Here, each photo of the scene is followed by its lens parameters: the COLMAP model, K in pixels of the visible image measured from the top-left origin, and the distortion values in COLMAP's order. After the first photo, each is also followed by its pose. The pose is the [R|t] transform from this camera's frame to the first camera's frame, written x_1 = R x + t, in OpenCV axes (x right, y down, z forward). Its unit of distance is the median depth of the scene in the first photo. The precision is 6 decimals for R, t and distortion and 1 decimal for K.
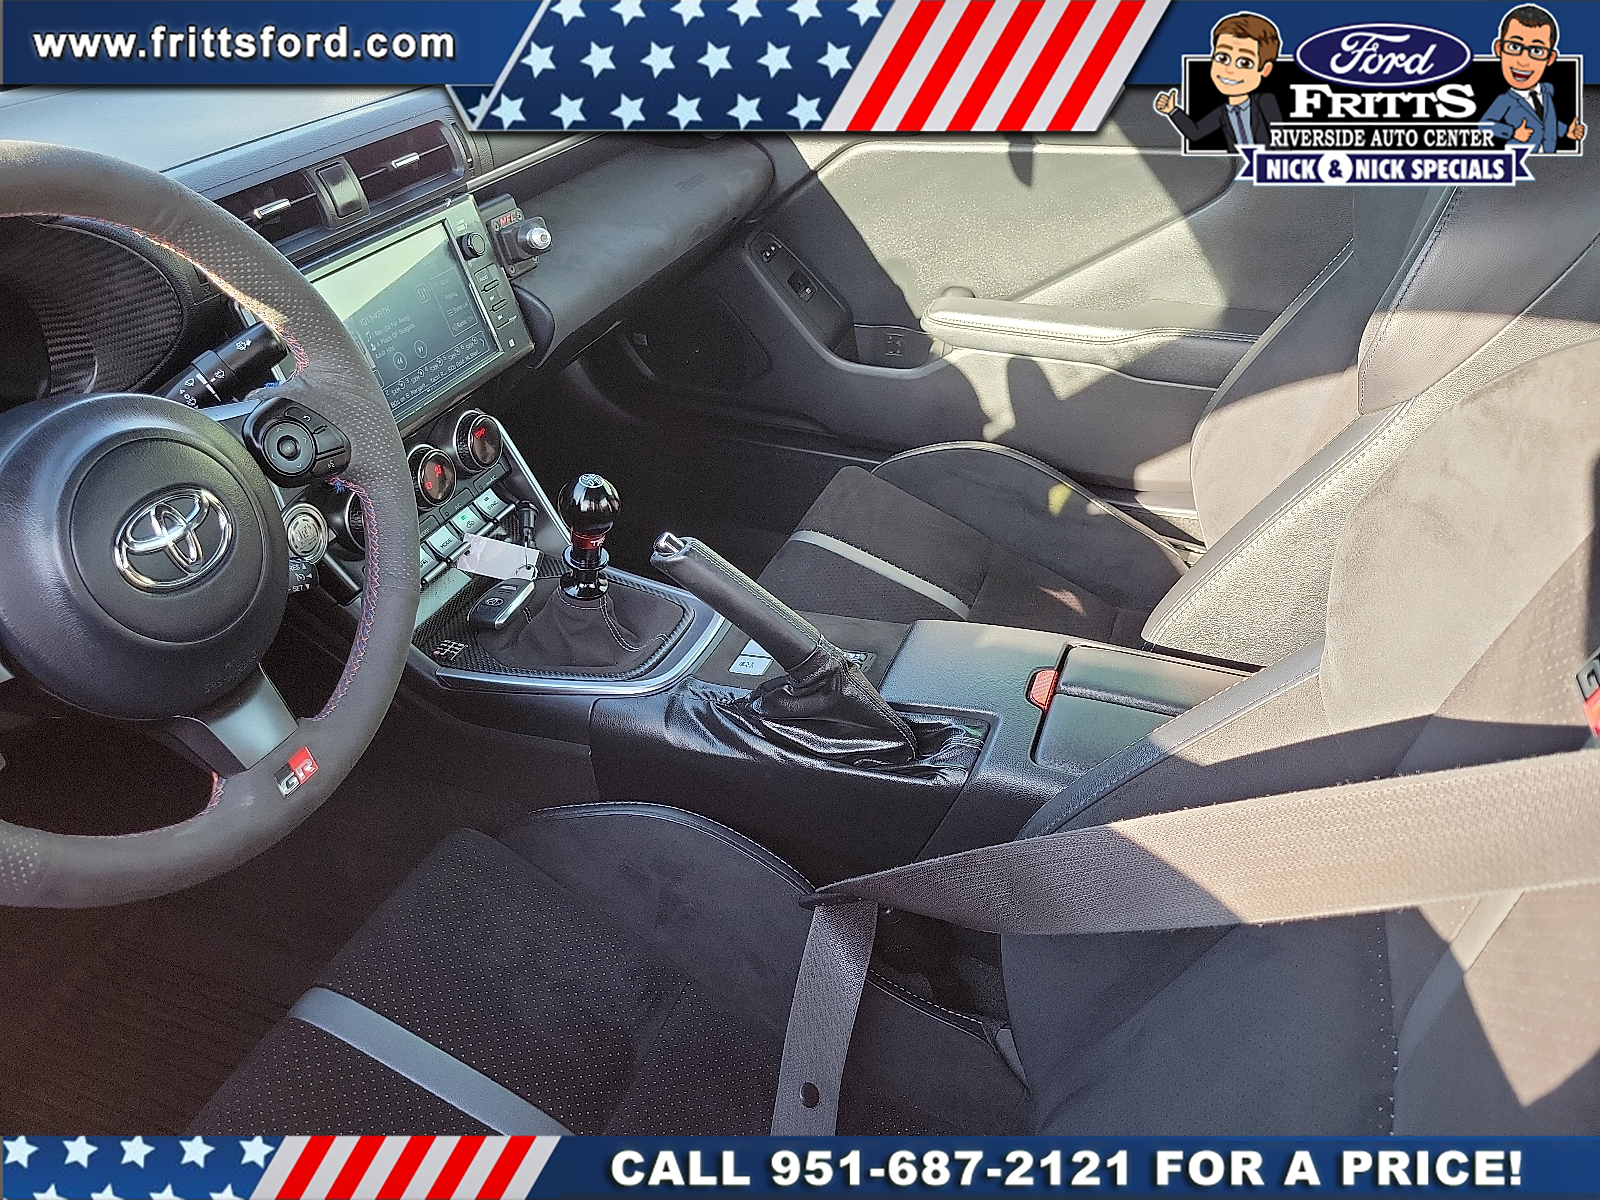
lens RADIAL K [[1215.1, 0, 796.7], [0, 1215.1, 609.9], [0, 0, 1]] dist [0.027266, -0.013230]
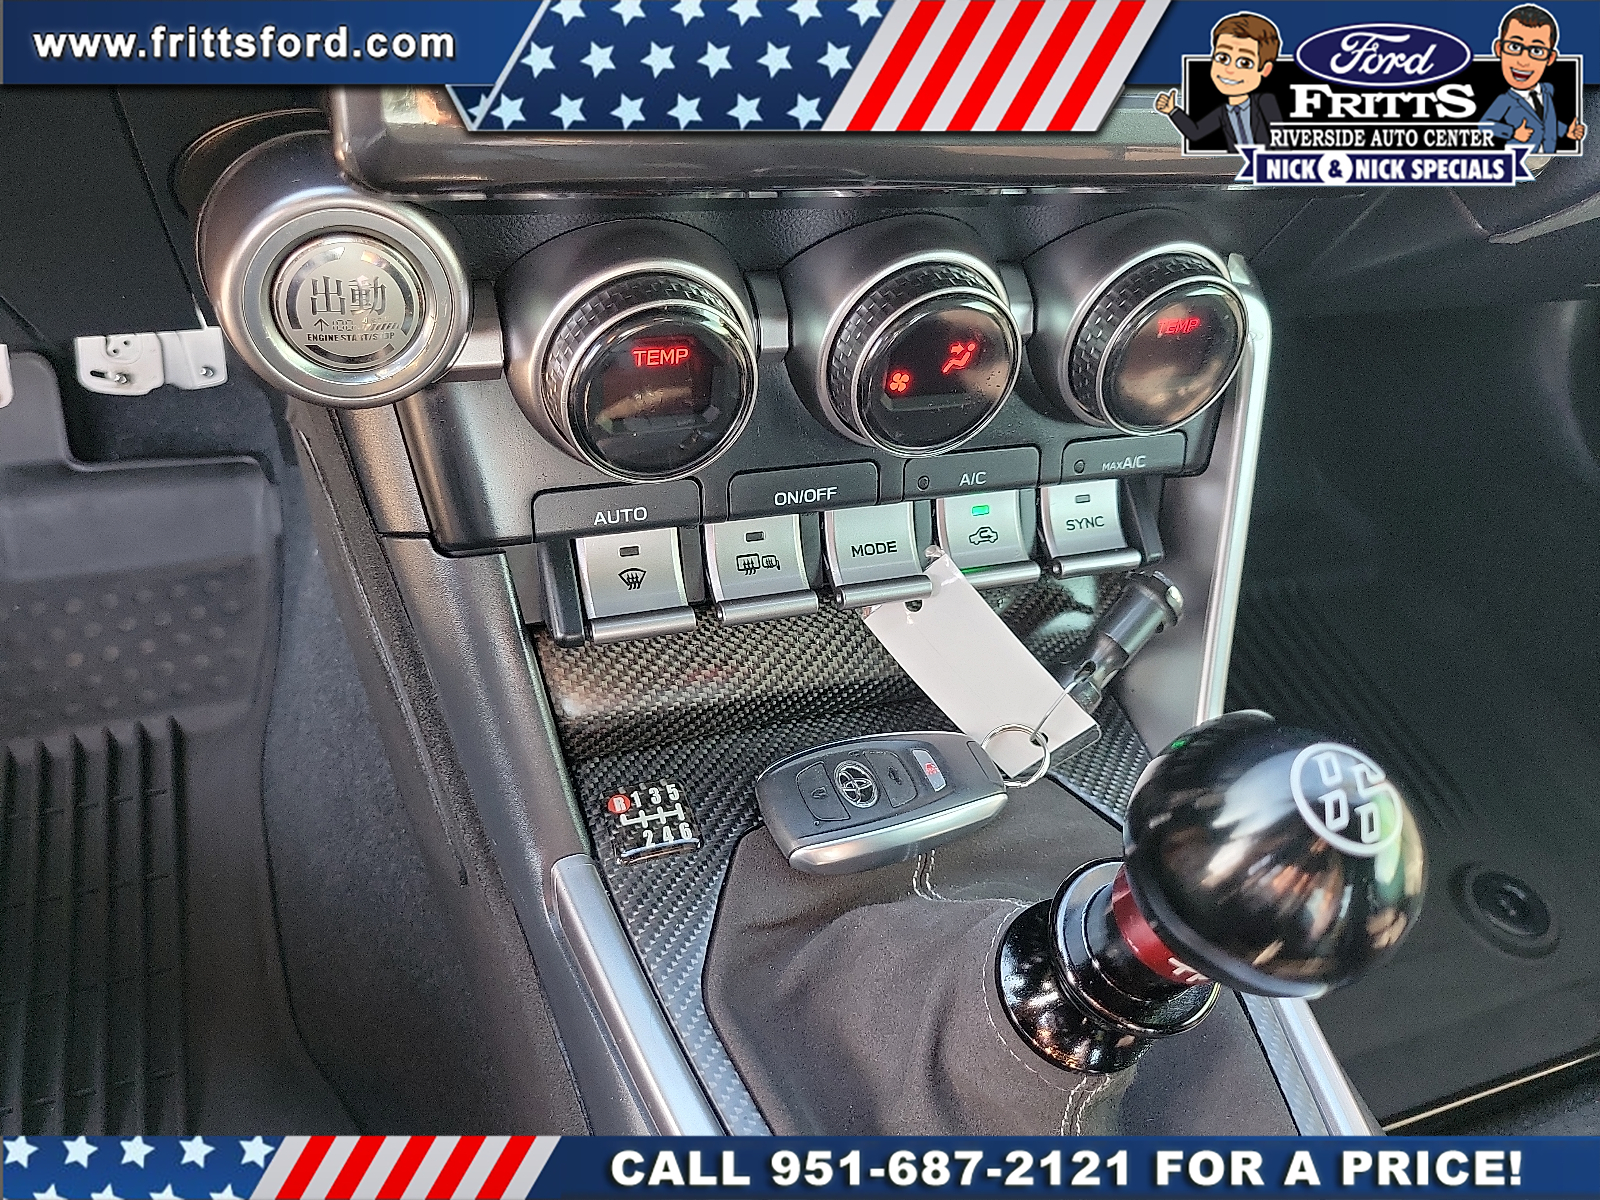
lens RADIAL K [[1215.1, 0, 790.8], [0, 1215.1, 601.4], [0, 0, 1]] dist [0.027266, -0.013230]
pose [[0.637318, 0.626711, -0.448395, -0.147090], [-0.563105, 0.775977, 0.284205, -0.128903], [0.526059, 0.071364, 0.847449, 0.723607]]
